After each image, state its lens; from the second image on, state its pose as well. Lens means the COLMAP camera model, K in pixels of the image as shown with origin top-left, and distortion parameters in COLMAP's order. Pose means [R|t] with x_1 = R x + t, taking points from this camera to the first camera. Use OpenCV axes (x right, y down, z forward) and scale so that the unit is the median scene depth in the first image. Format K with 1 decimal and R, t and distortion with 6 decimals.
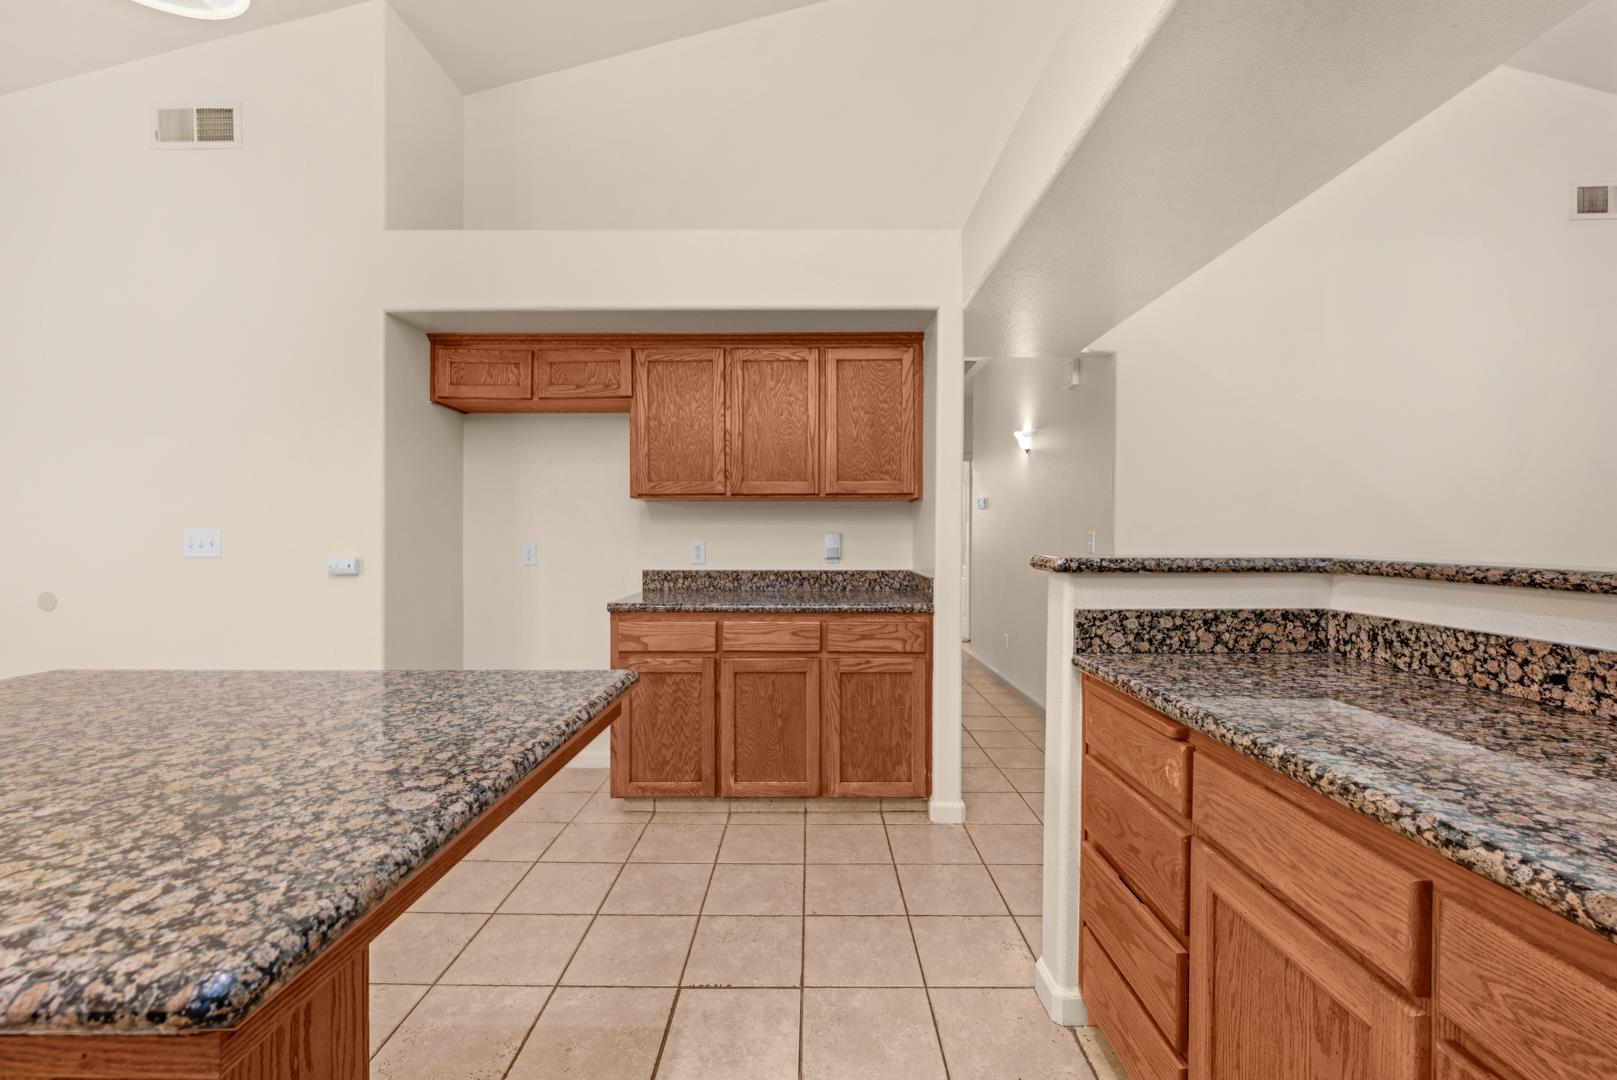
lens RADIAL K [[678.3, 0, 812.7], [0, 678.3, 528.7], [0, 0, 1]] dist [0.000679, -0.000745]
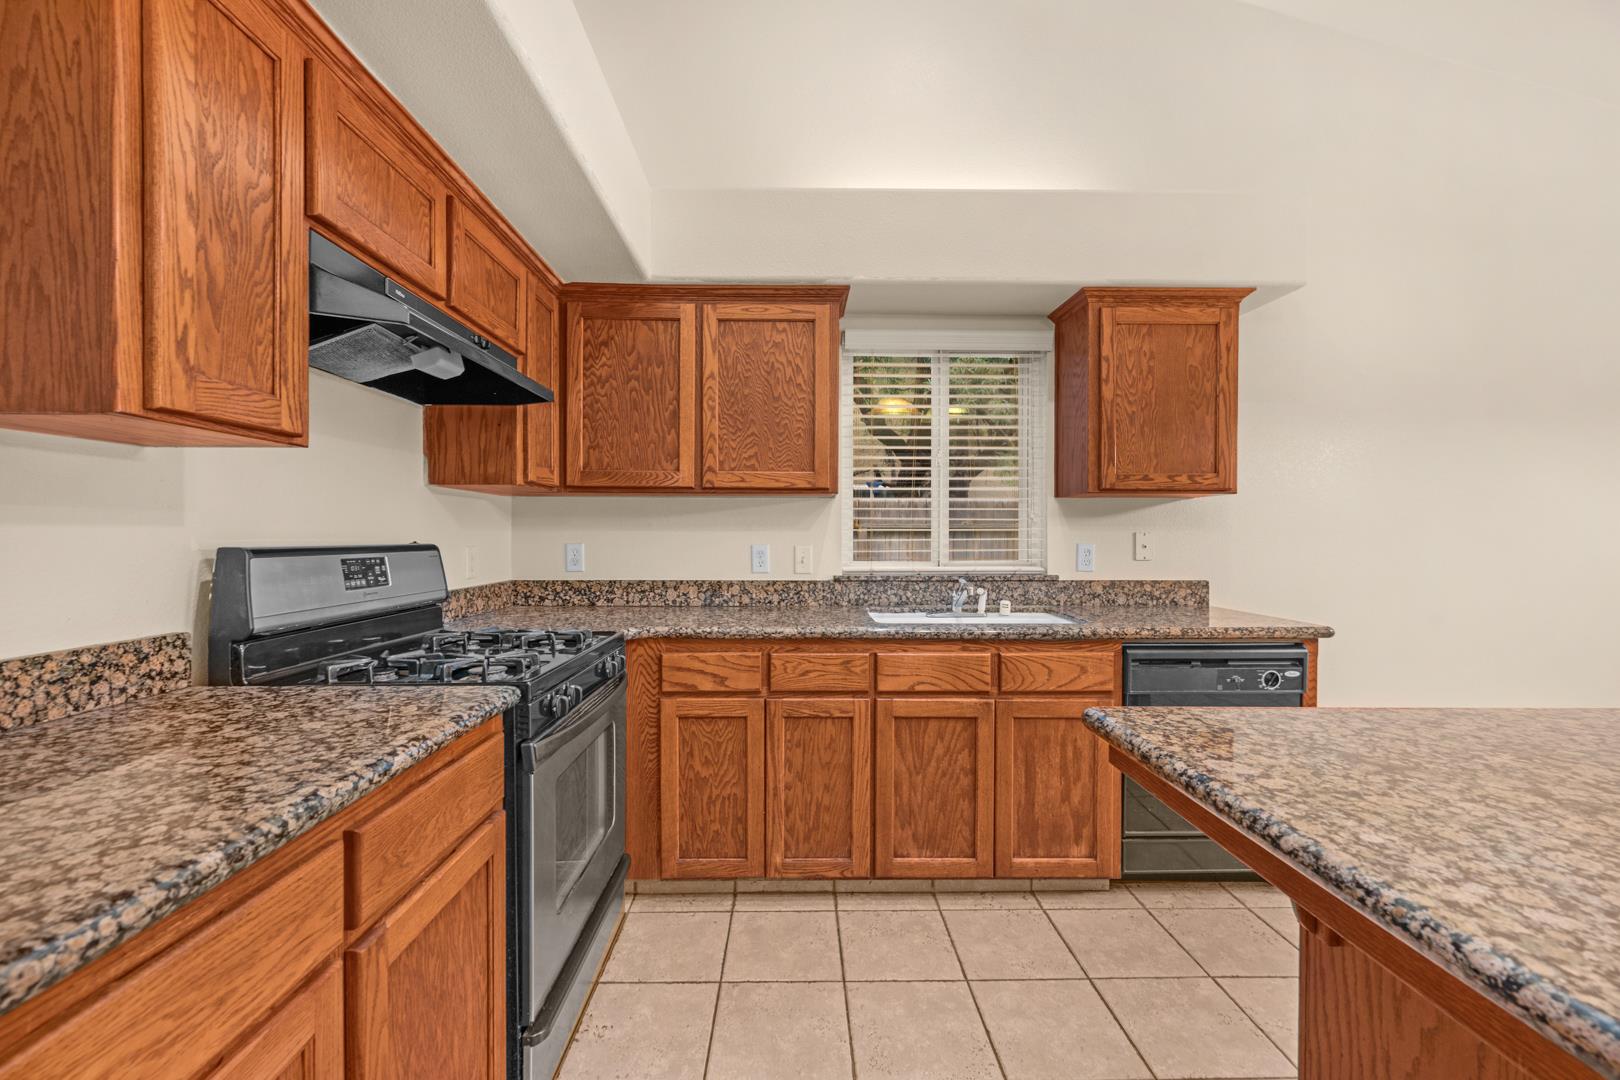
lens RADIAL K [[614.6, 0, 807.9], [0, 614.6, 533.9], [0, 0, 1]] dist [-0.002543, -0.000194]
pose [[-0.999875, -0.001633, -0.015738, 0.136965], [-0.001504, 0.999965, -0.008196, 0.017888], [0.015751, -0.008172, -0.999843, 2.009771]]
